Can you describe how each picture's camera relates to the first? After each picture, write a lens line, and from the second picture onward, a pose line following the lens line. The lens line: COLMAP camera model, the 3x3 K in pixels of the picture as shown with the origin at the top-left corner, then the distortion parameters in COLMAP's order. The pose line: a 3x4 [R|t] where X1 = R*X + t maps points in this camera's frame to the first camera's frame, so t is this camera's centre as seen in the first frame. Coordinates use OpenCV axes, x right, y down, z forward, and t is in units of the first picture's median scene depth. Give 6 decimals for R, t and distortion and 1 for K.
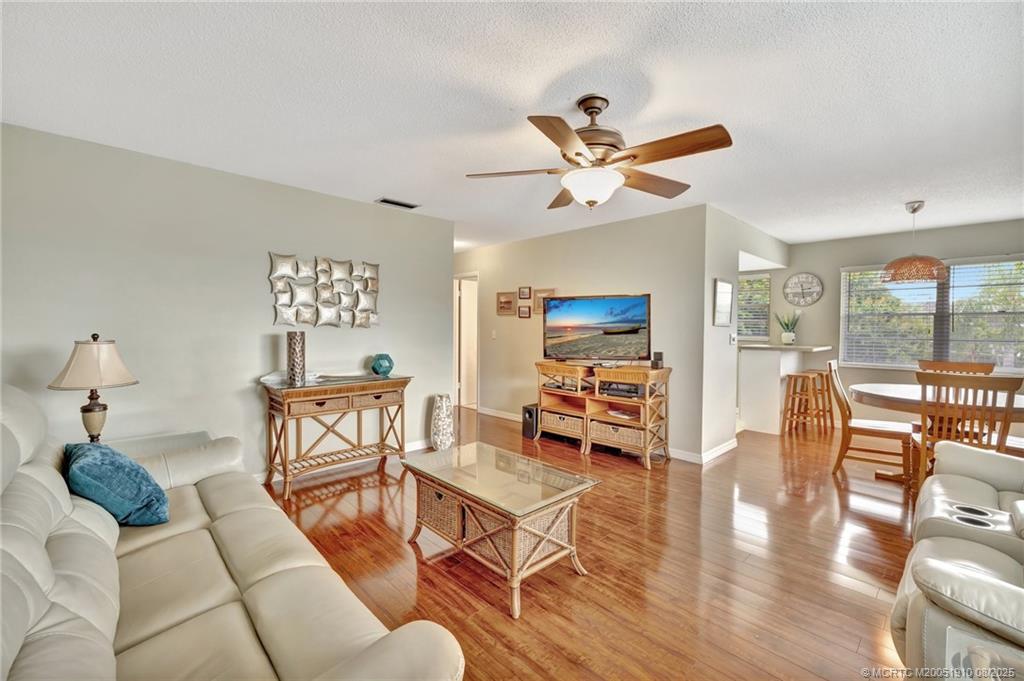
lens RADIAL K [[433.9, 0, 509.1], [0, 433.9, 331.0], [0, 0, 1]] dist [-0.001444, -0.000561]
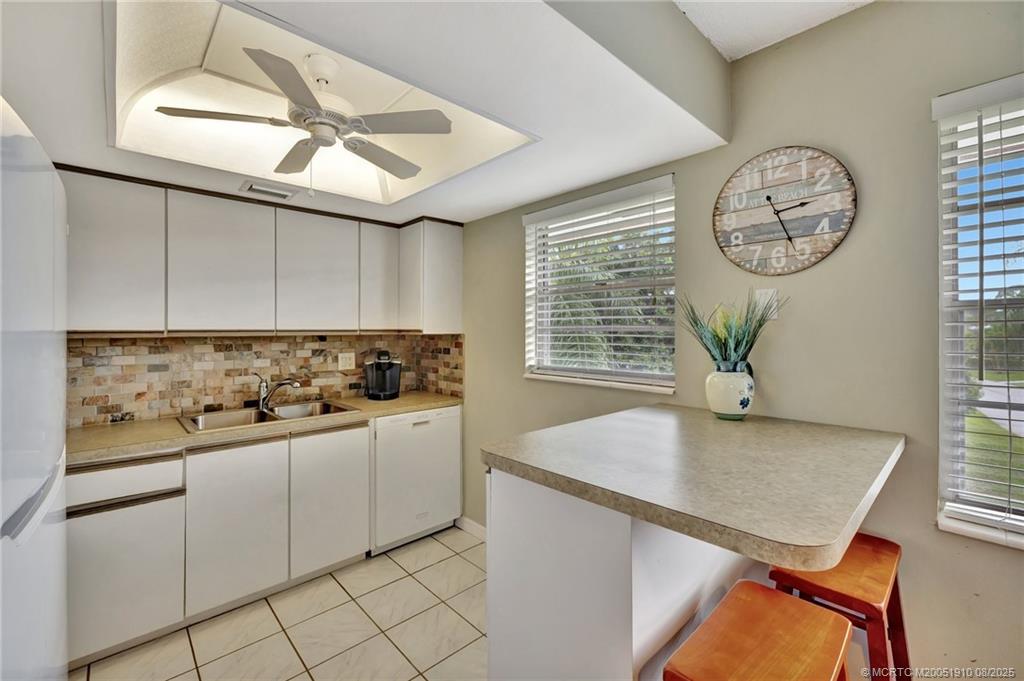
lens RADIAL K [[433.9, 0, 509.1], [0, 433.9, 331.0], [0, 0, 1]] dist [-0.001444, -0.000561]
pose [[0.999855, -0.007744, -0.015153, 0.514221], [0.007547, 0.999887, -0.013028, -0.020144], [0.015252, 0.012912, 0.999800, 0.730245]]
